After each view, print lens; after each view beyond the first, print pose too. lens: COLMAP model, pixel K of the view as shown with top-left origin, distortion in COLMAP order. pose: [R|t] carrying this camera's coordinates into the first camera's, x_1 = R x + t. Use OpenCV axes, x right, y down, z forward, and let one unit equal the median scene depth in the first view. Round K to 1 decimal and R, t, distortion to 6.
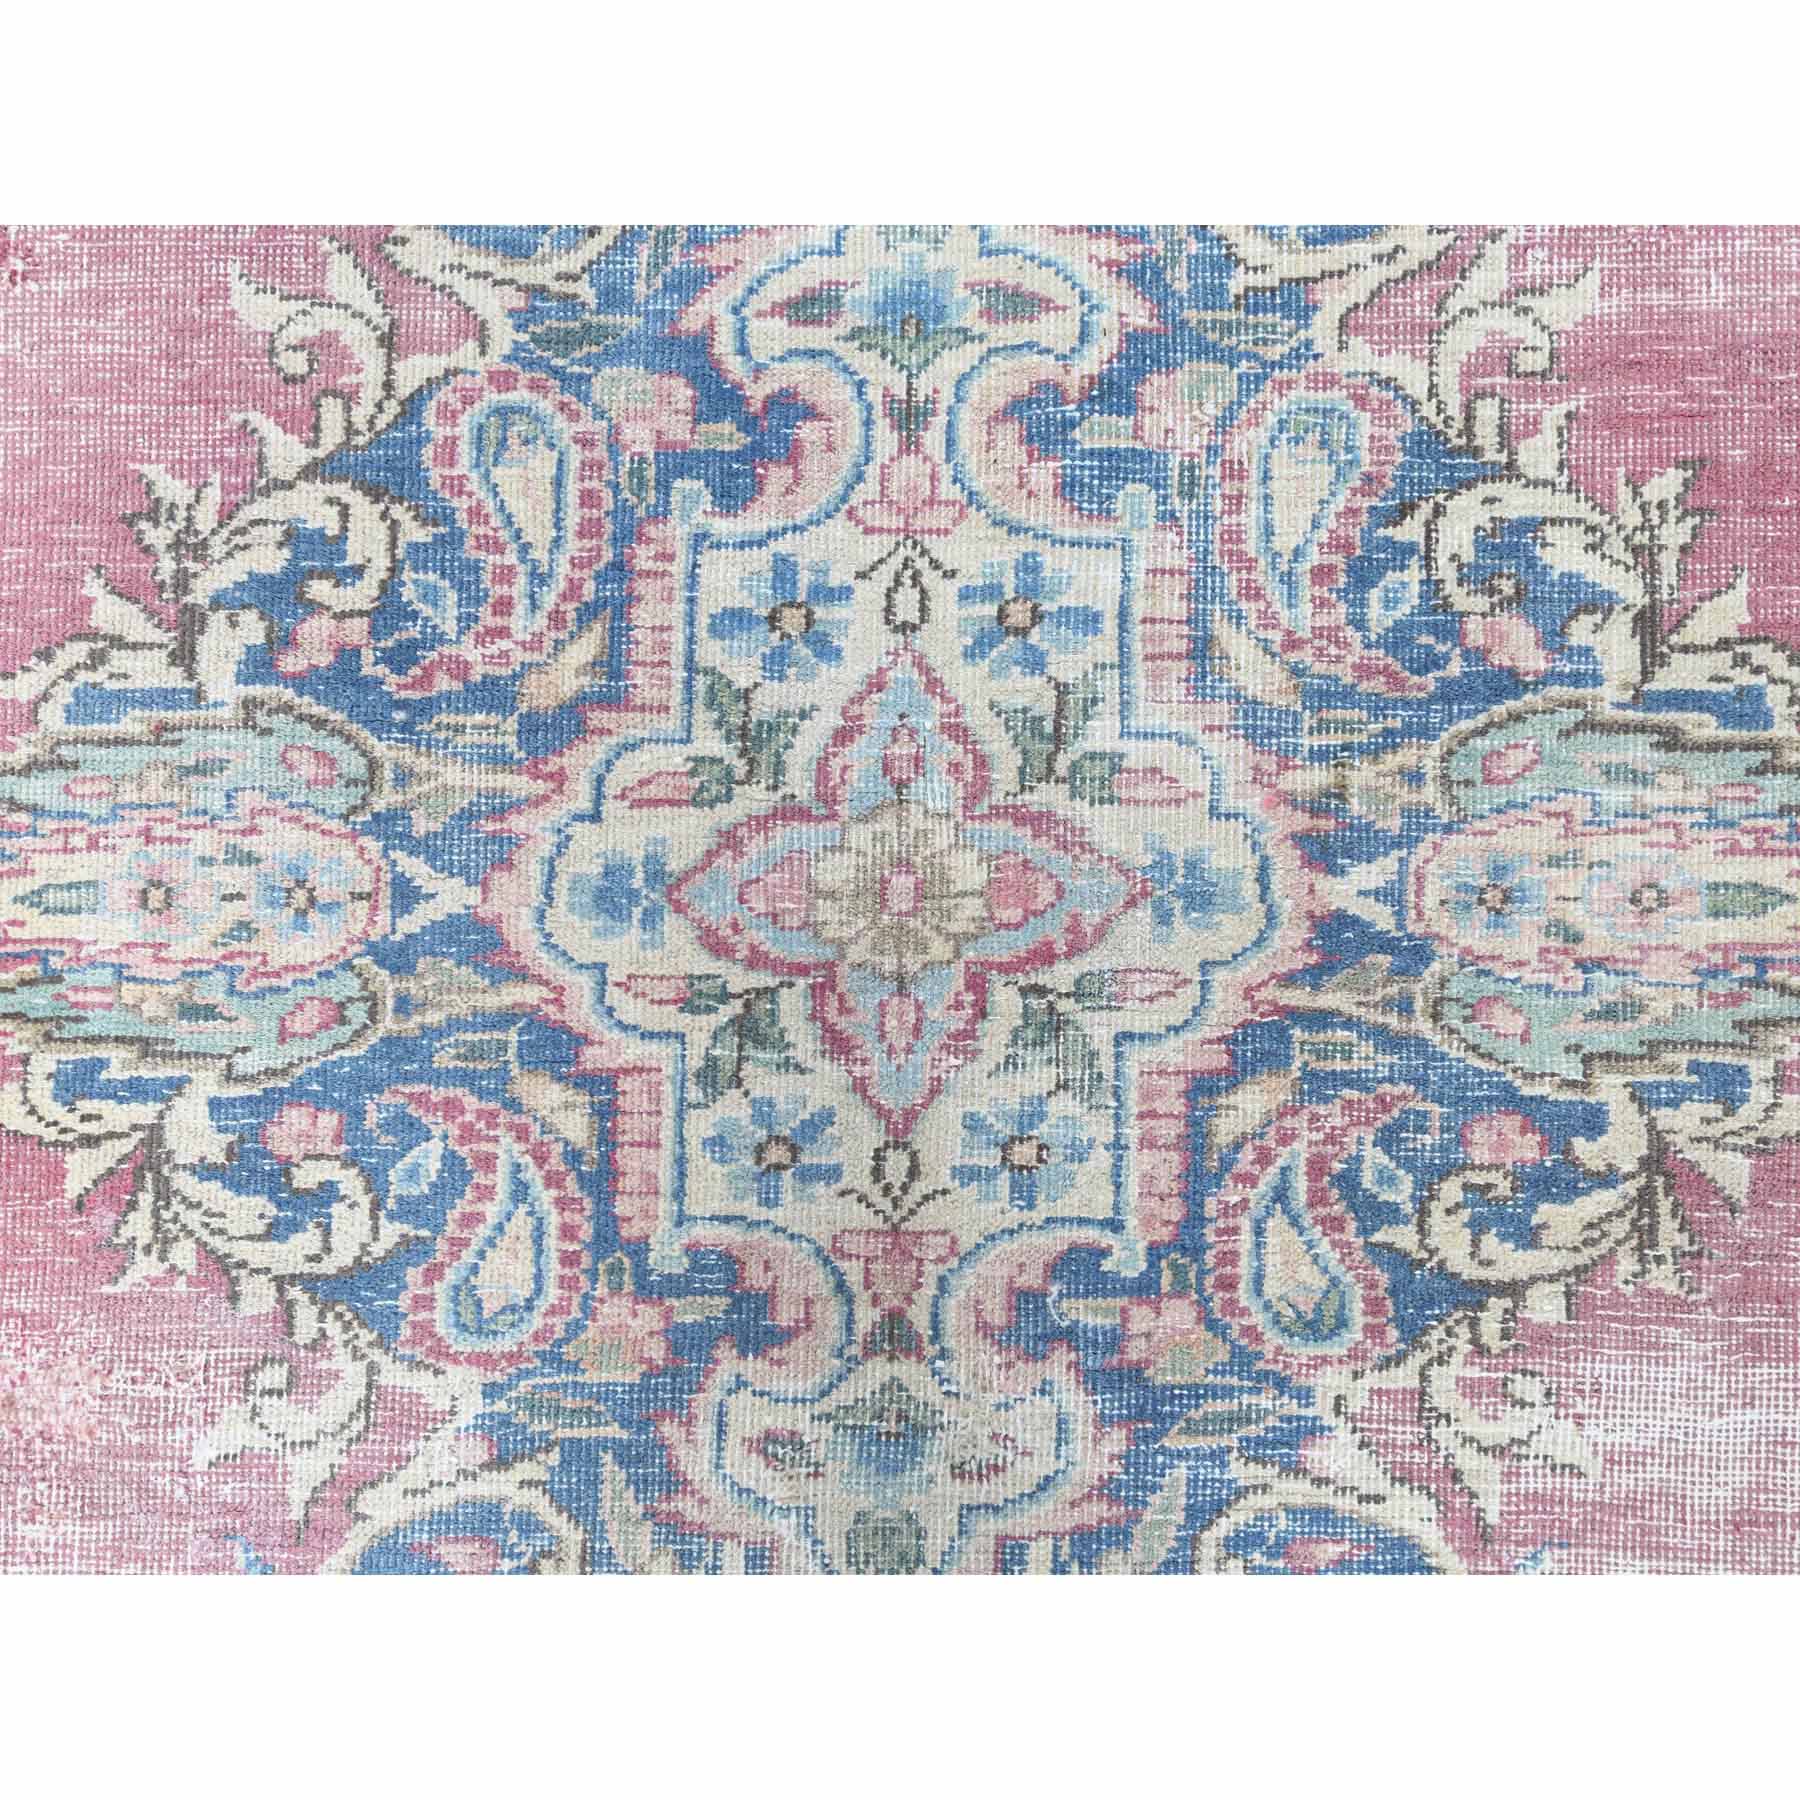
lens RADIAL K [[1758.0, 0, 861.7], [0, 1758.0, 950.9], [0, 0, 1]] dist [0.040838, -0.023514]
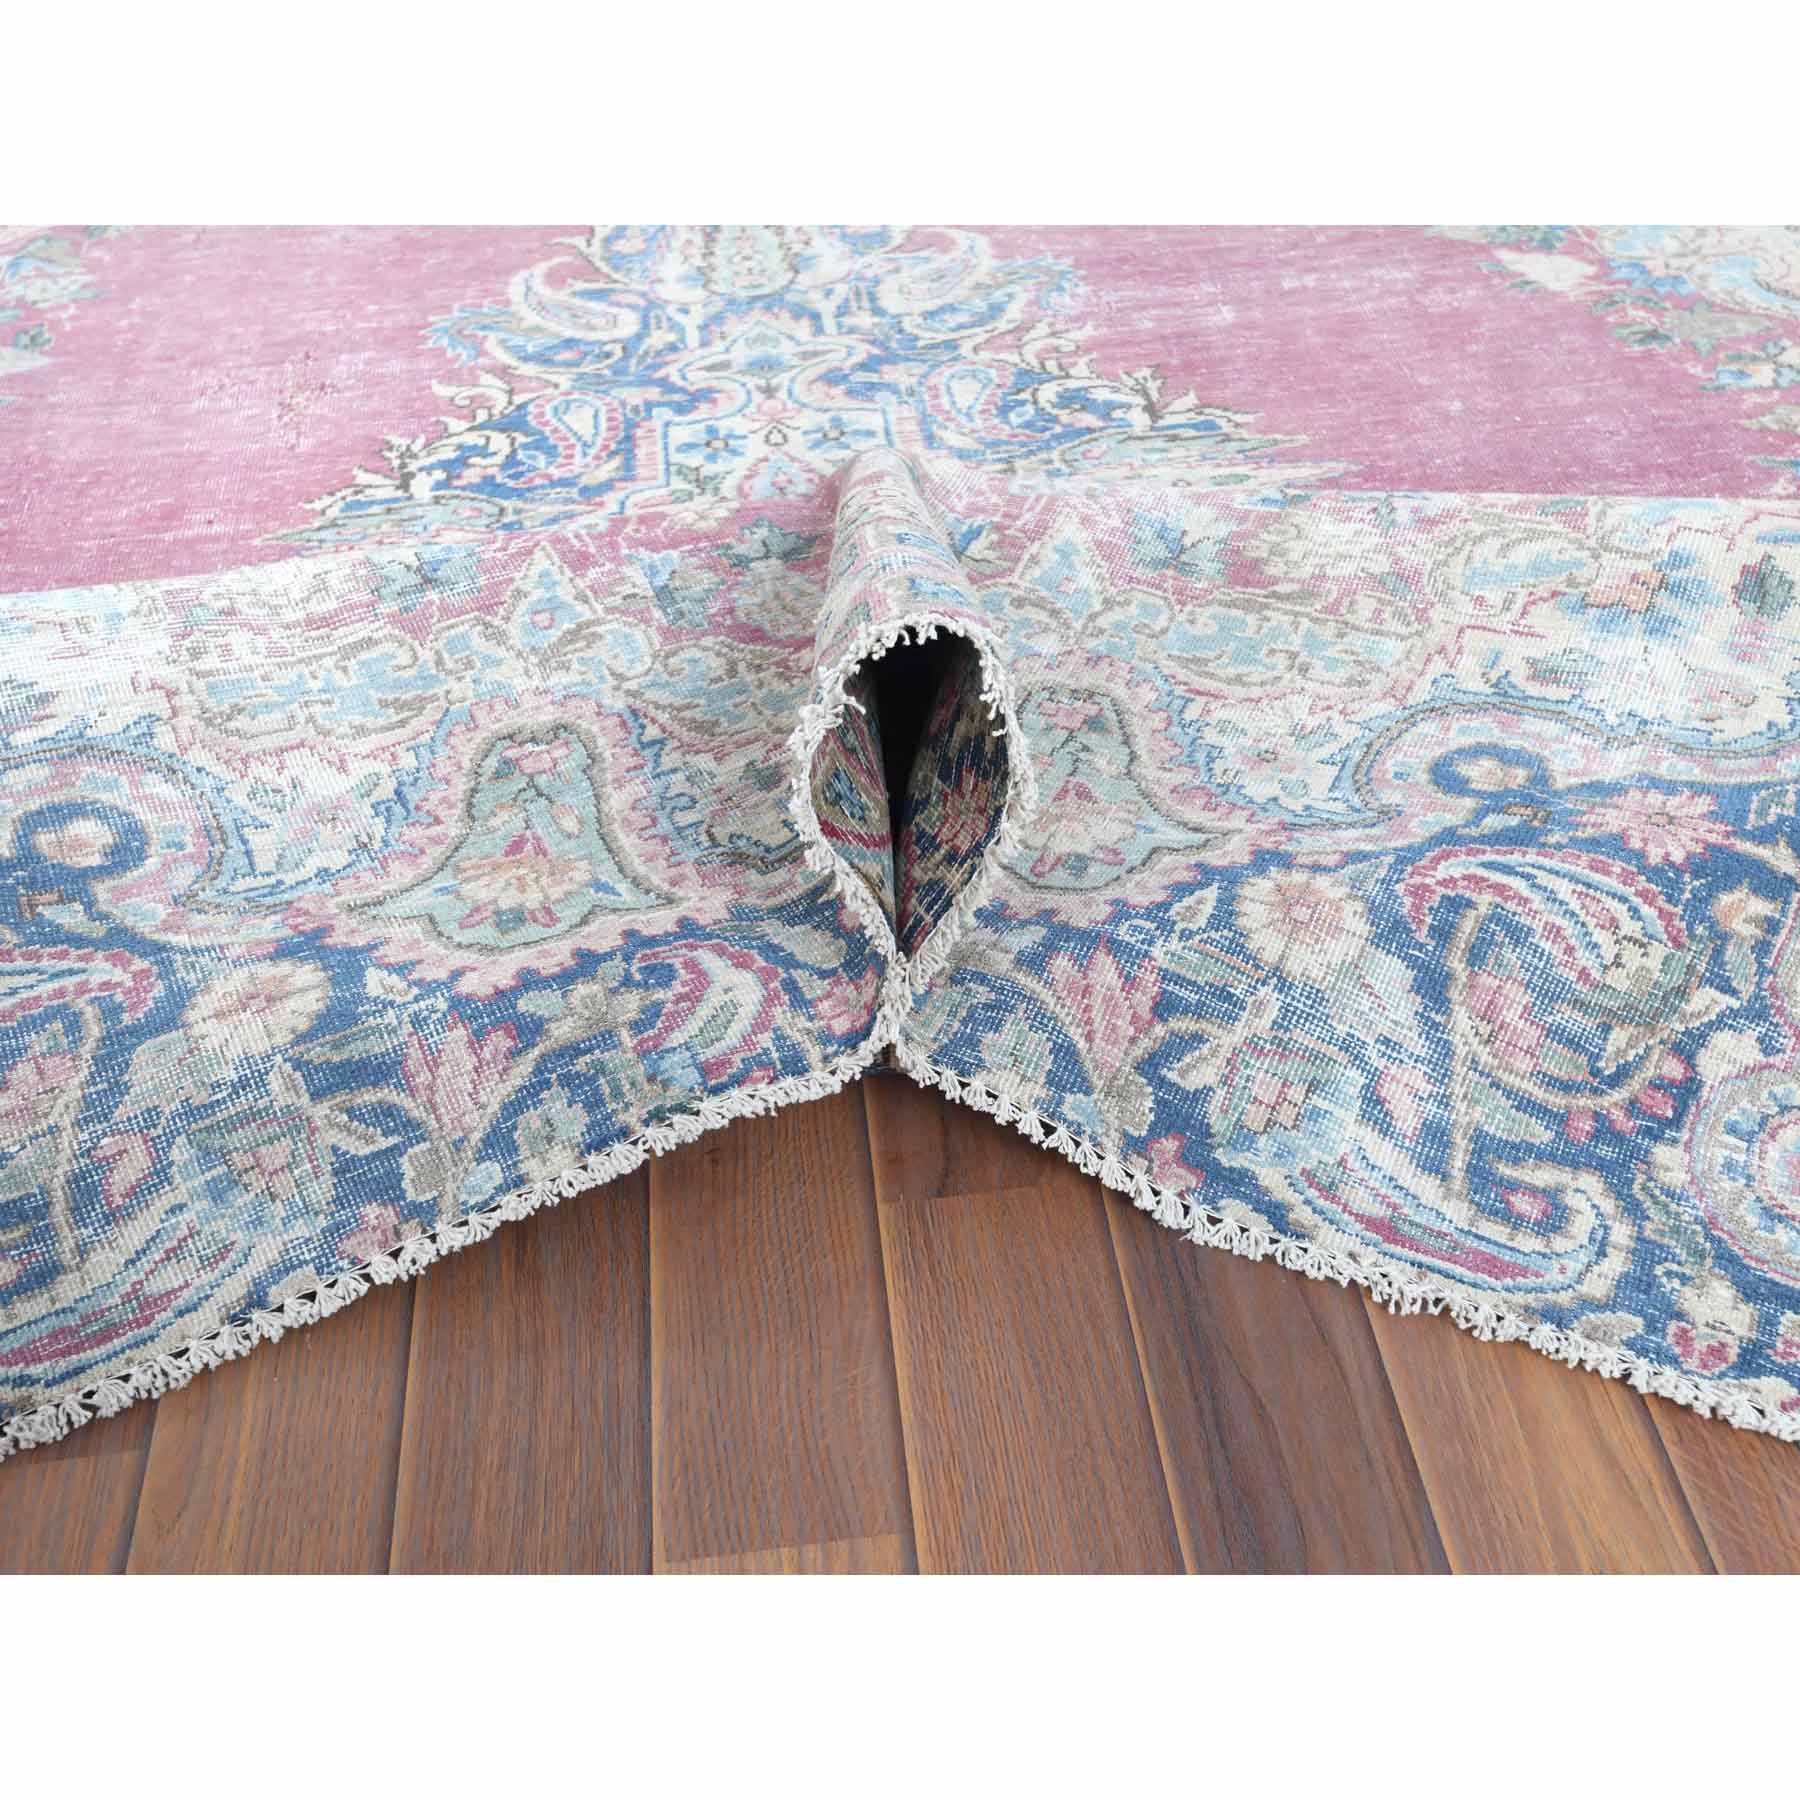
lens RADIAL K [[1758.0, 0, 861.7], [0, 1758.0, 950.9], [0, 0, 1]] dist [0.040838, -0.023514]
pose [[0.991562, -0.114739, 0.060335, -0.063424], [0.126720, 0.759723, -0.637780, 1.492414], [0.027340, 0.640044, 0.767851, -0.134353]]
